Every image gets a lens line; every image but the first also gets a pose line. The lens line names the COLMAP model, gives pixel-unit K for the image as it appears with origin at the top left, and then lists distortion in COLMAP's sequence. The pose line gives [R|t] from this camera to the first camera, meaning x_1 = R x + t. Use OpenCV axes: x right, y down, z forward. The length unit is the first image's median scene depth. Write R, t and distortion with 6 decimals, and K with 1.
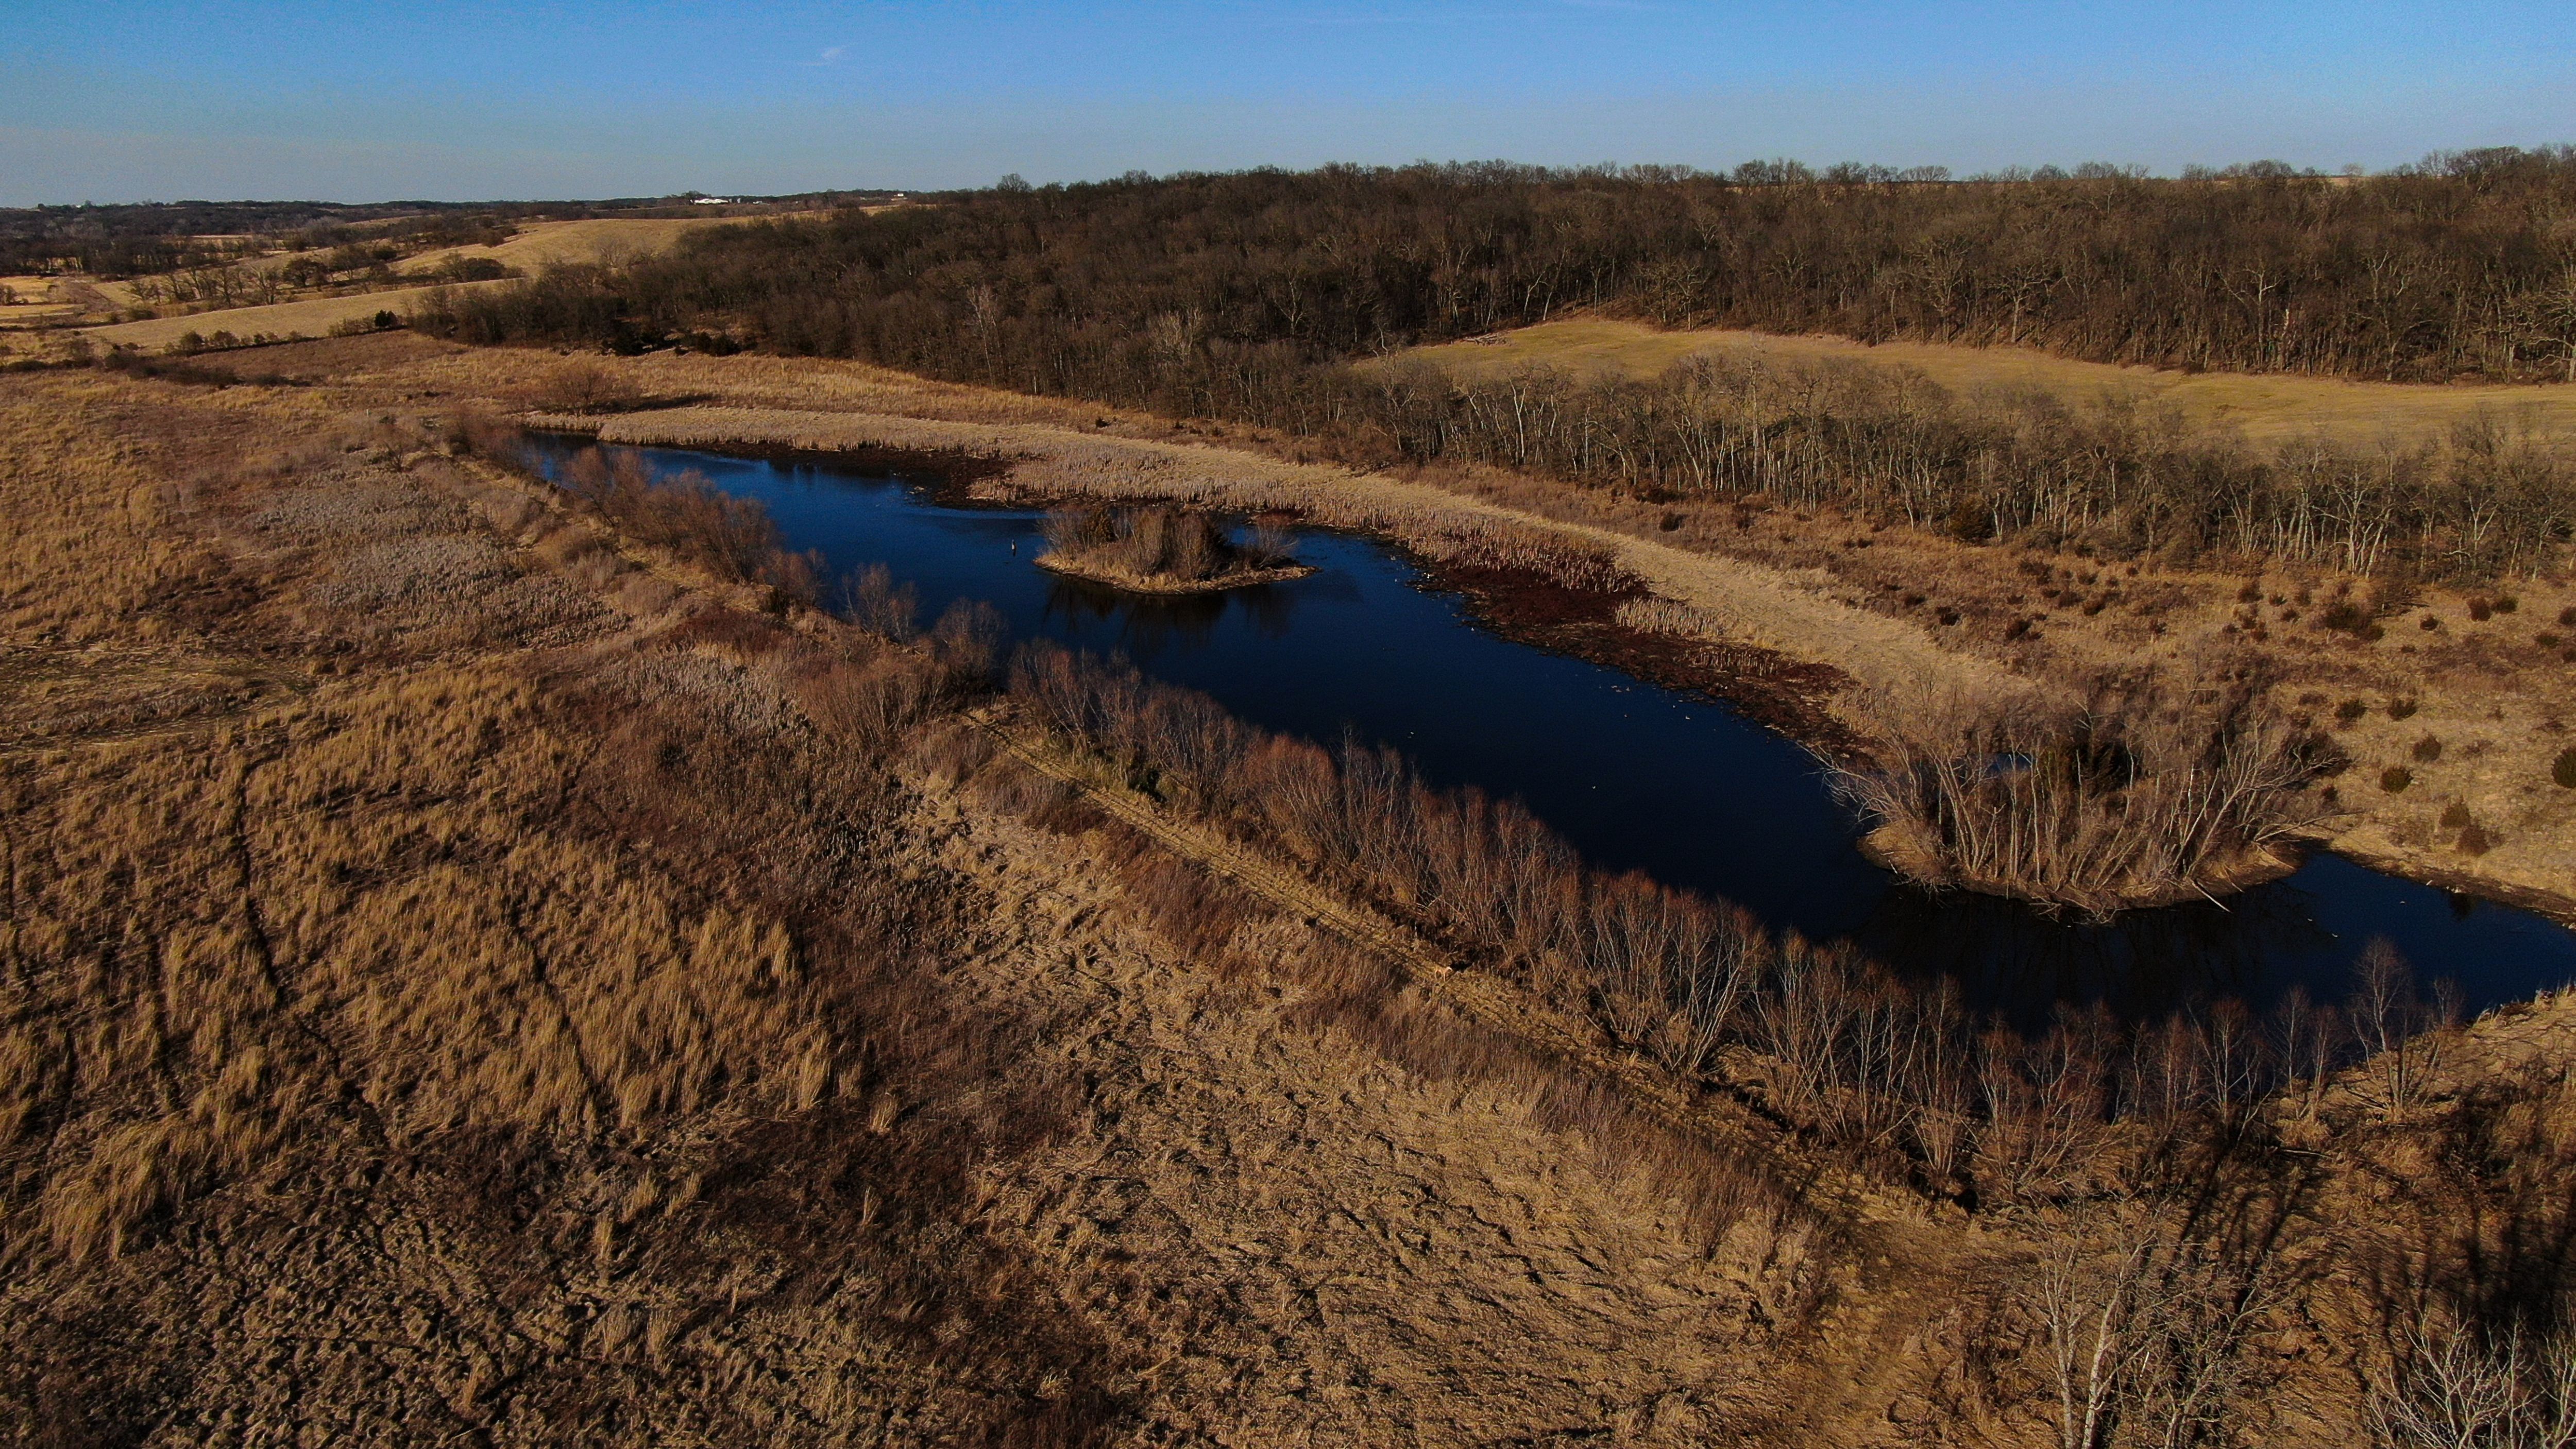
lens RADIAL K [[1859.9, 0, 1290.6], [0, 1859.9, 728.4], [0, 0, 1]] dist [-0.020387, 0.011106]
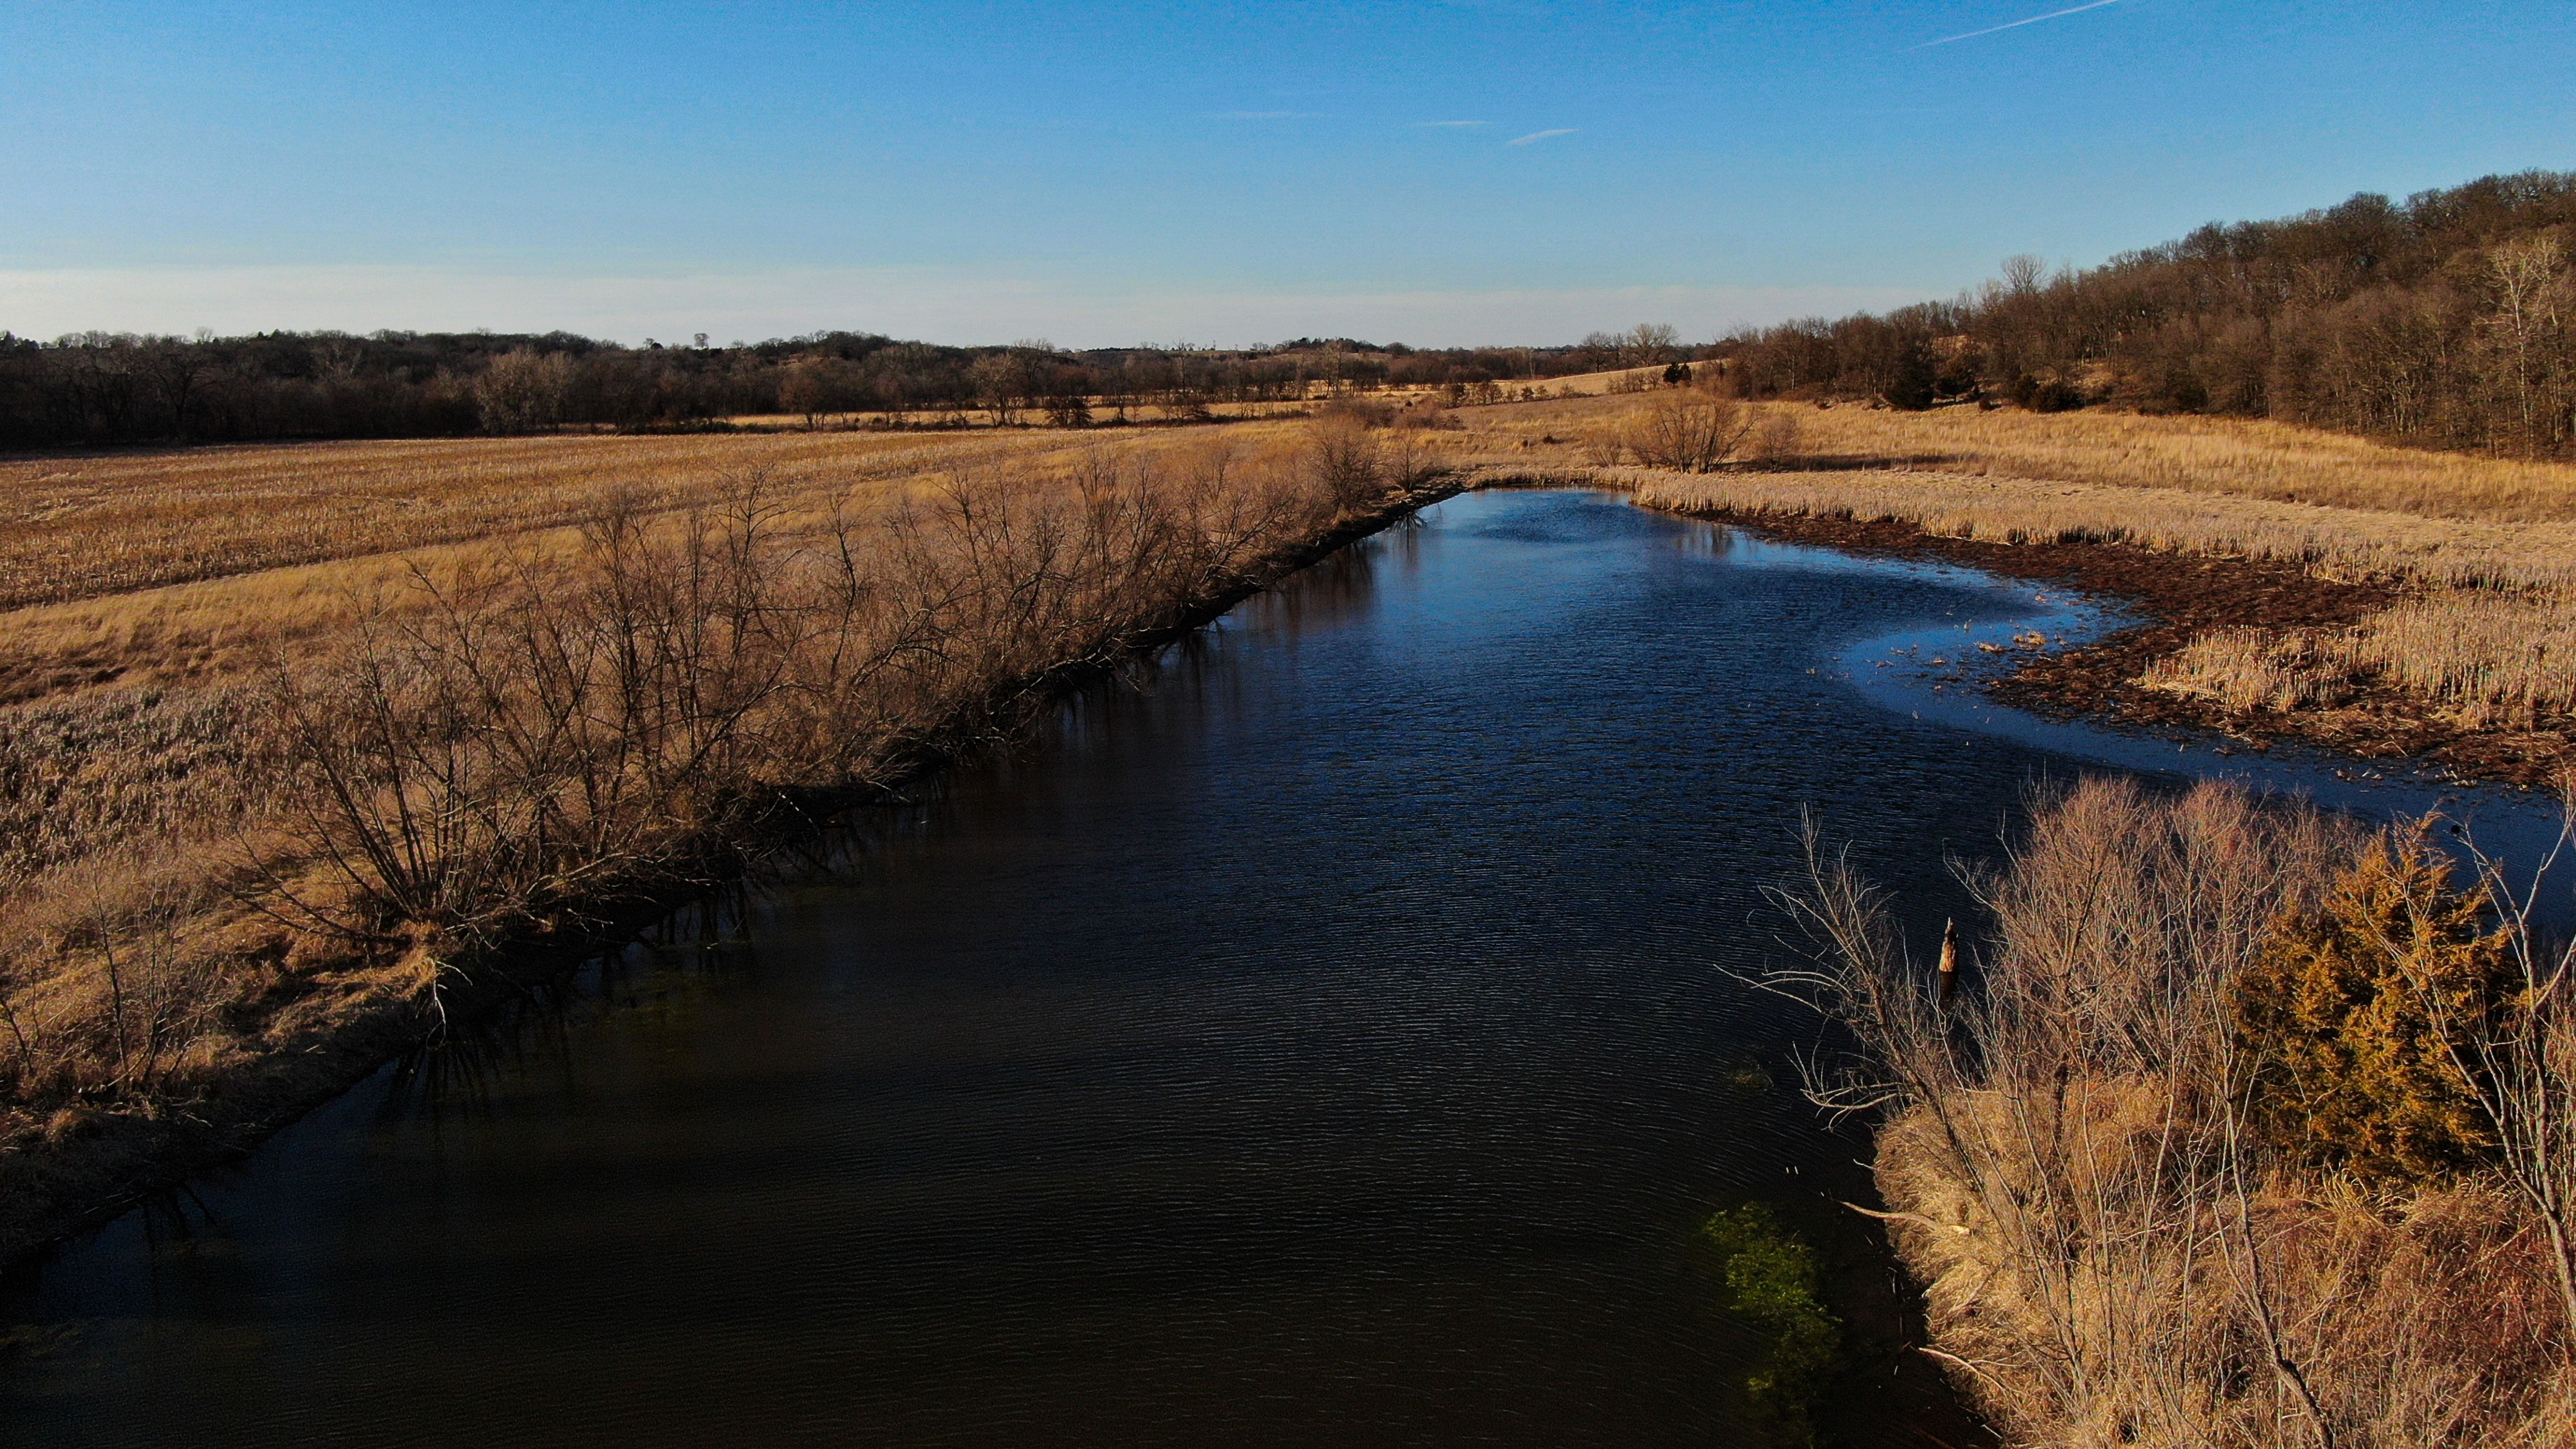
lens RADIAL K [[1859.9, 0, 1293.2], [0, 1859.9, 722.9], [0, 0, 1]] dist [-0.020387, 0.011106]
pose [[0.689154, 0.132921, -0.712320, -0.065494], [-0.189063, 0.981965, 0.000323, -0.110723], [0.699516, 0.134450, 0.701855, 0.836029]]
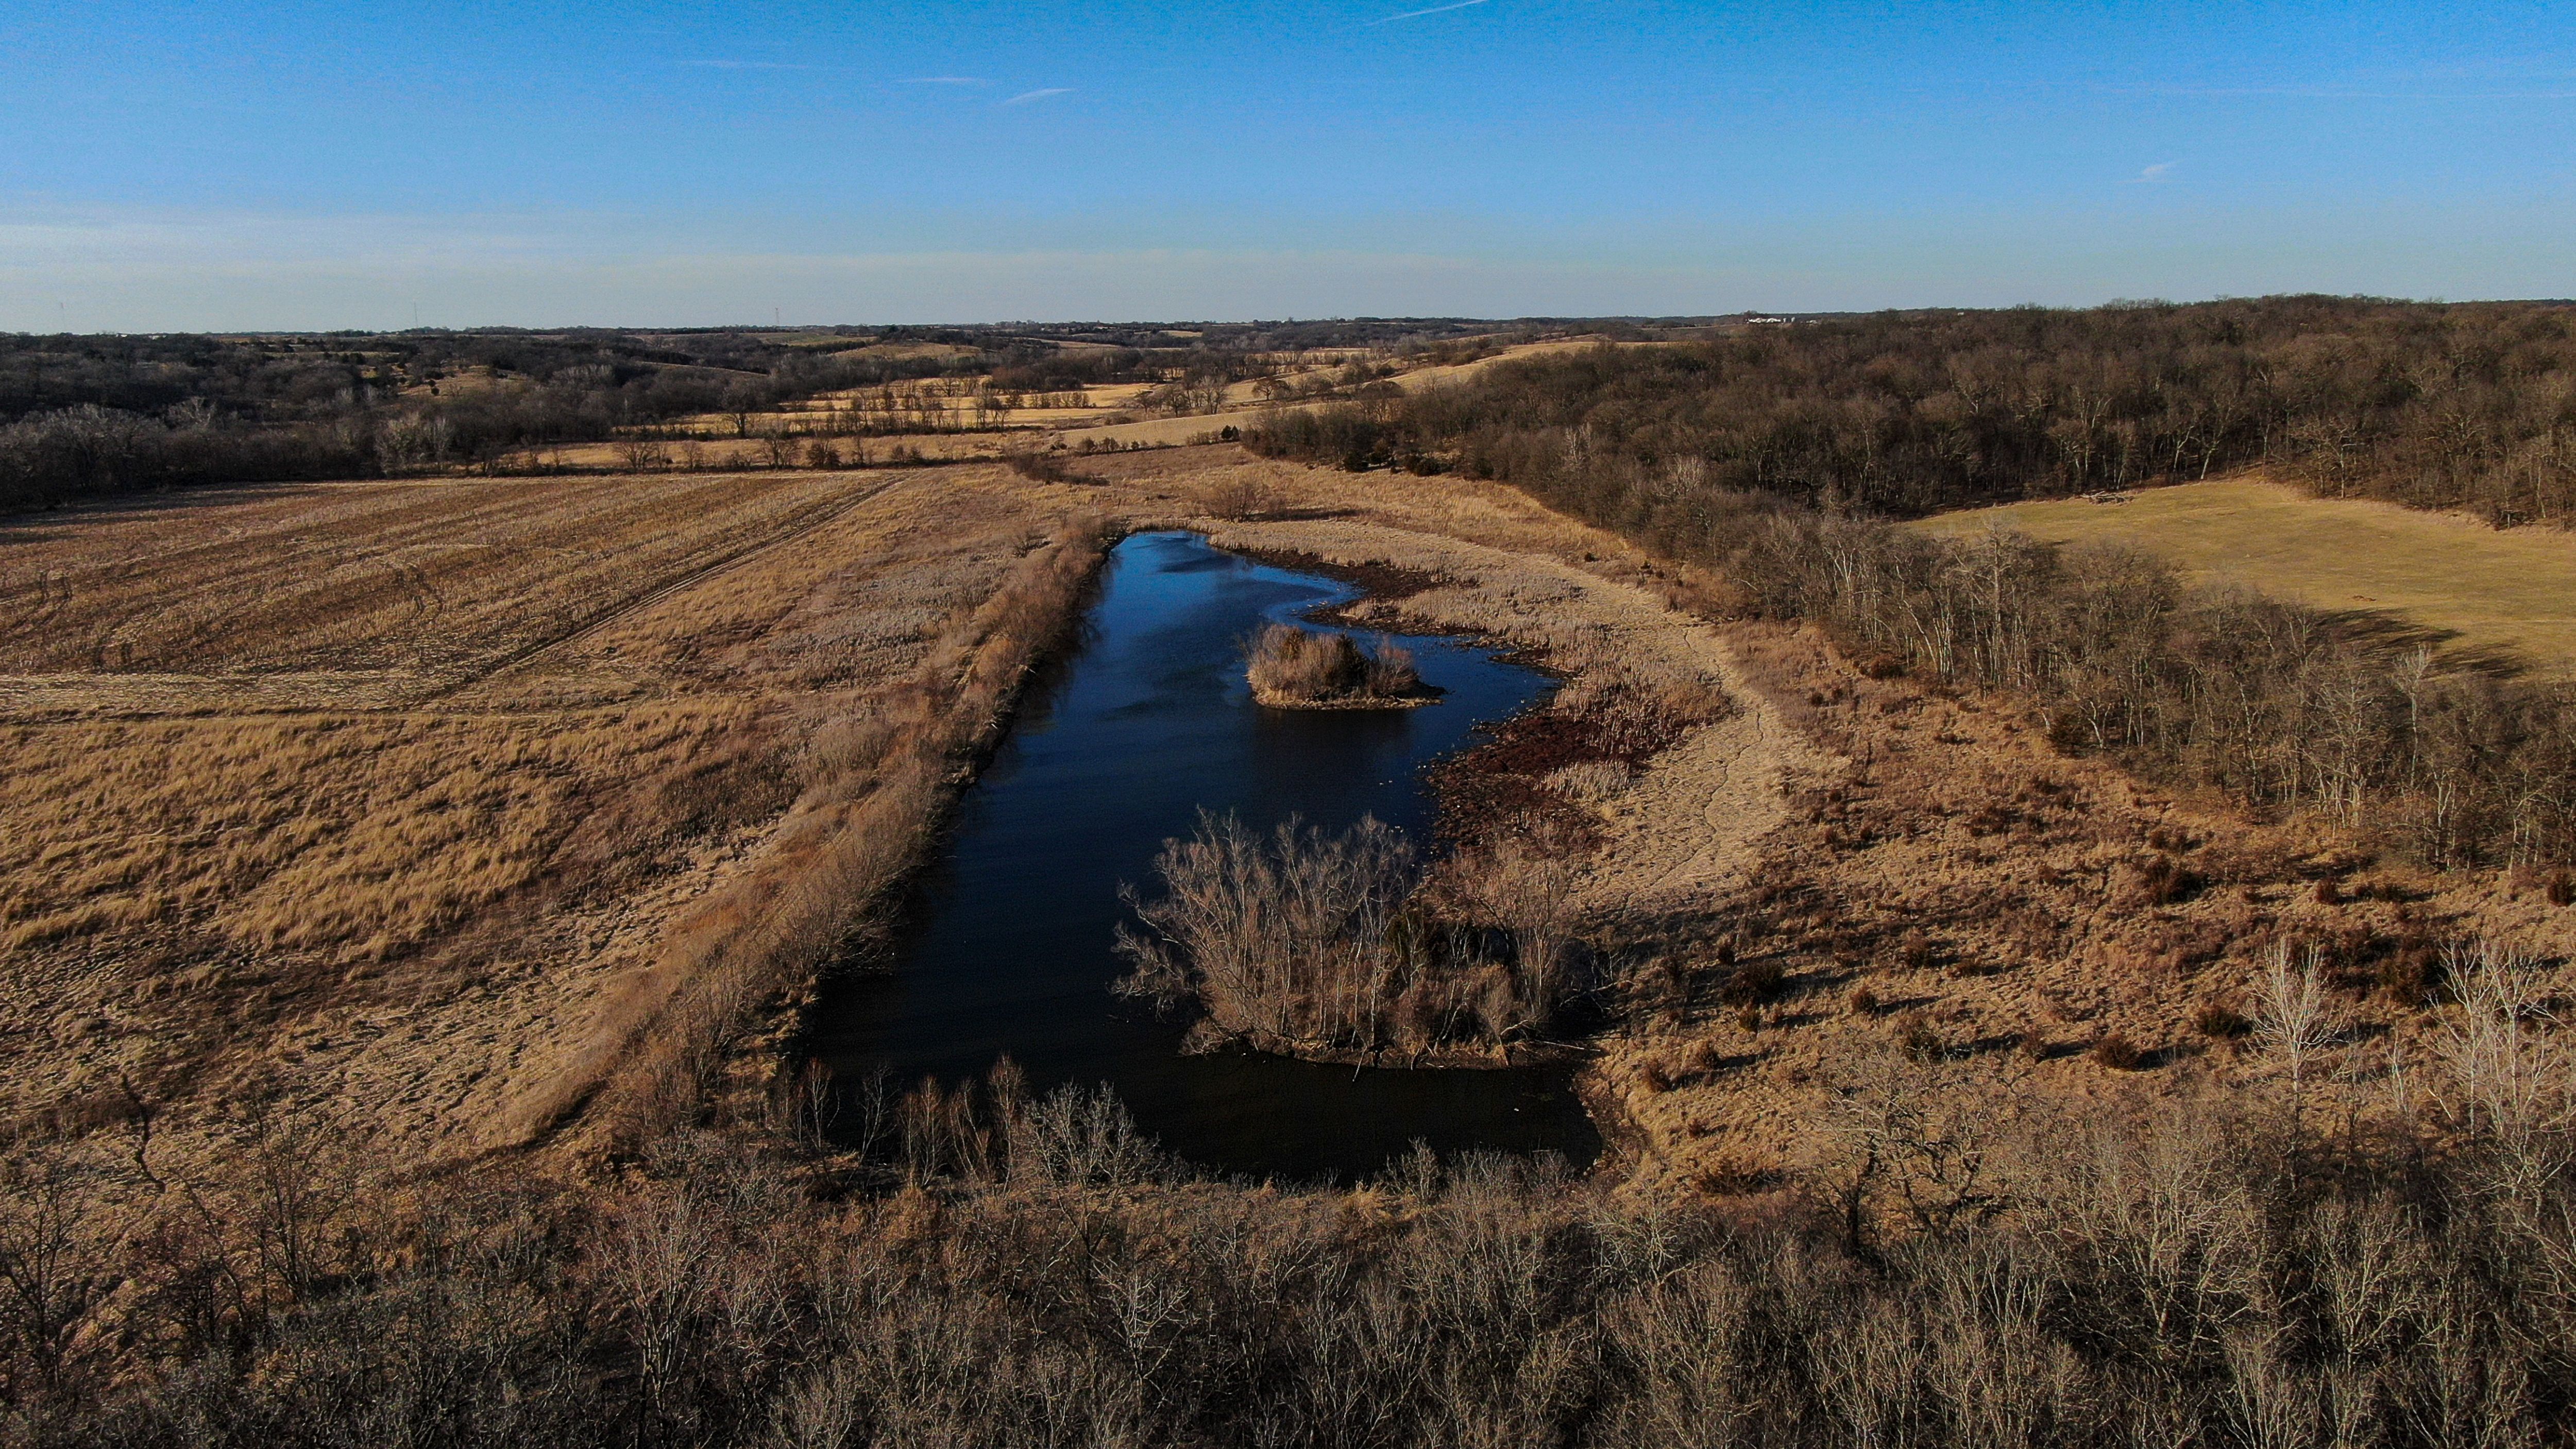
lens RADIAL K [[1859.9, 0, 1296.0], [0, 1859.9, 736.7], [0, 0, 1]] dist [-0.020387, 0.011106]
pose [[0.837037, 0.118556, -0.534147, 0.510458], [-0.146712, 0.989125, -0.010365, -0.039579], [0.527109, 0.087042, 0.845328, 0.022205]]
